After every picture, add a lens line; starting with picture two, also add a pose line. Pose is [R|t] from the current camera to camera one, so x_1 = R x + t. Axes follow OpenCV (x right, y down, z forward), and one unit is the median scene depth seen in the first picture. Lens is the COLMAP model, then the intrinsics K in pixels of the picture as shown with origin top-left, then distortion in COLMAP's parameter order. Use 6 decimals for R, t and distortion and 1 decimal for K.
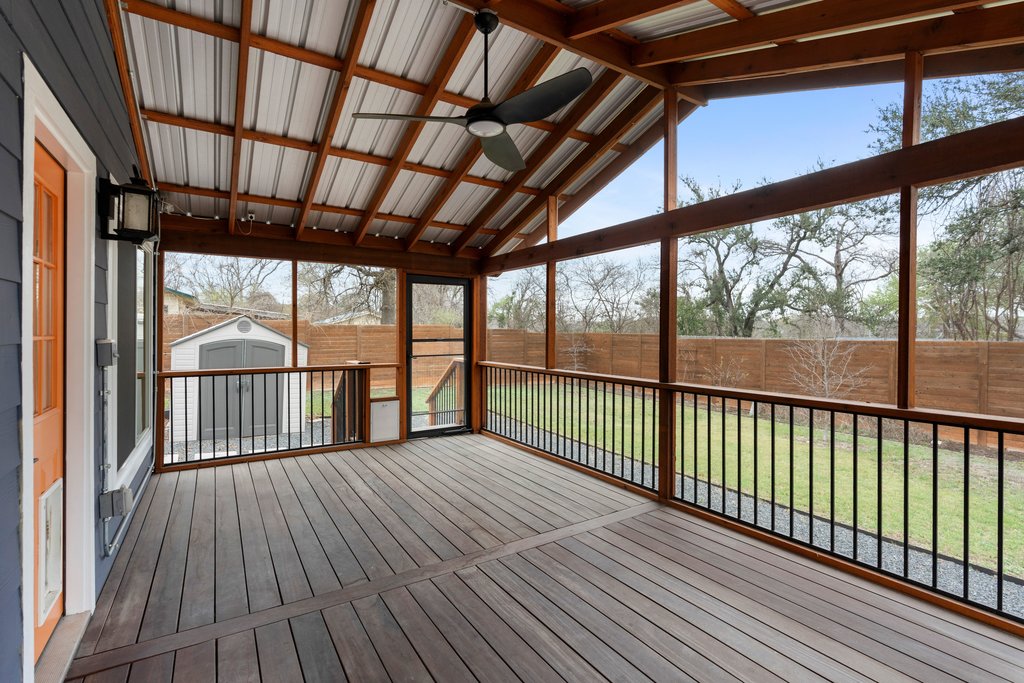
lens RADIAL K [[471.0, 0, 513.3], [0, 471.0, 335.4], [0, 0, 1]] dist [0.002438, -0.001366]
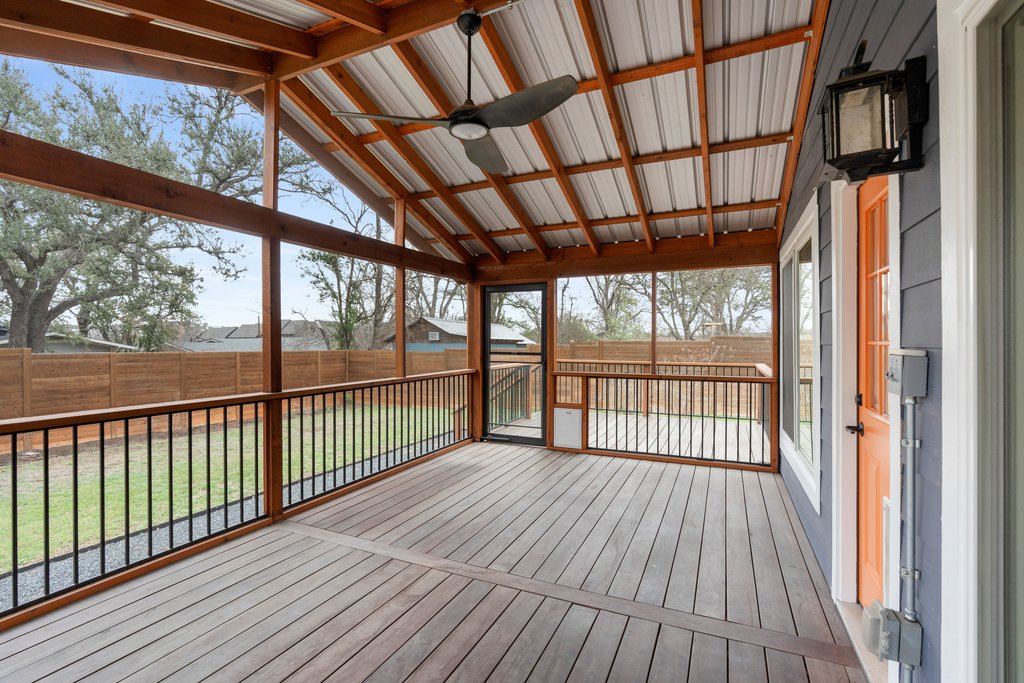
lens RADIAL K [[471.0, 0, 495.2], [0, 471.0, 344.6], [0, 0, 1]] dist [0.002438, -0.001366]
pose [[-0.518062, -0.007993, 0.855305, -0.550854], [0.003769, 0.999925, 0.011628, -0.003899], [-0.855335, 0.009248, -0.517994, 0.866188]]
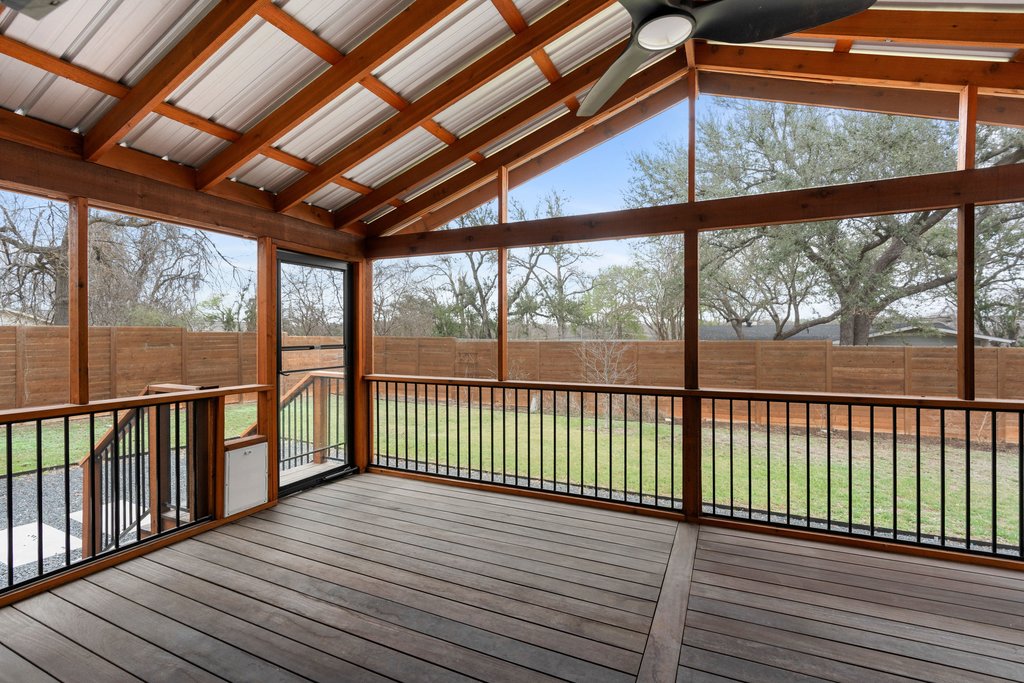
lens RADIAL K [[471.0, 0, 511.1], [0, 471.0, 334.9], [0, 0, 1]] dist [0.002438, -0.001366]
pose [[0.844656, -0.004620, 0.535289, -0.359392], [0.009124, 0.999942, -0.005768, -0.002273], [-0.535231, 0.009756, 0.844649, 0.323471]]
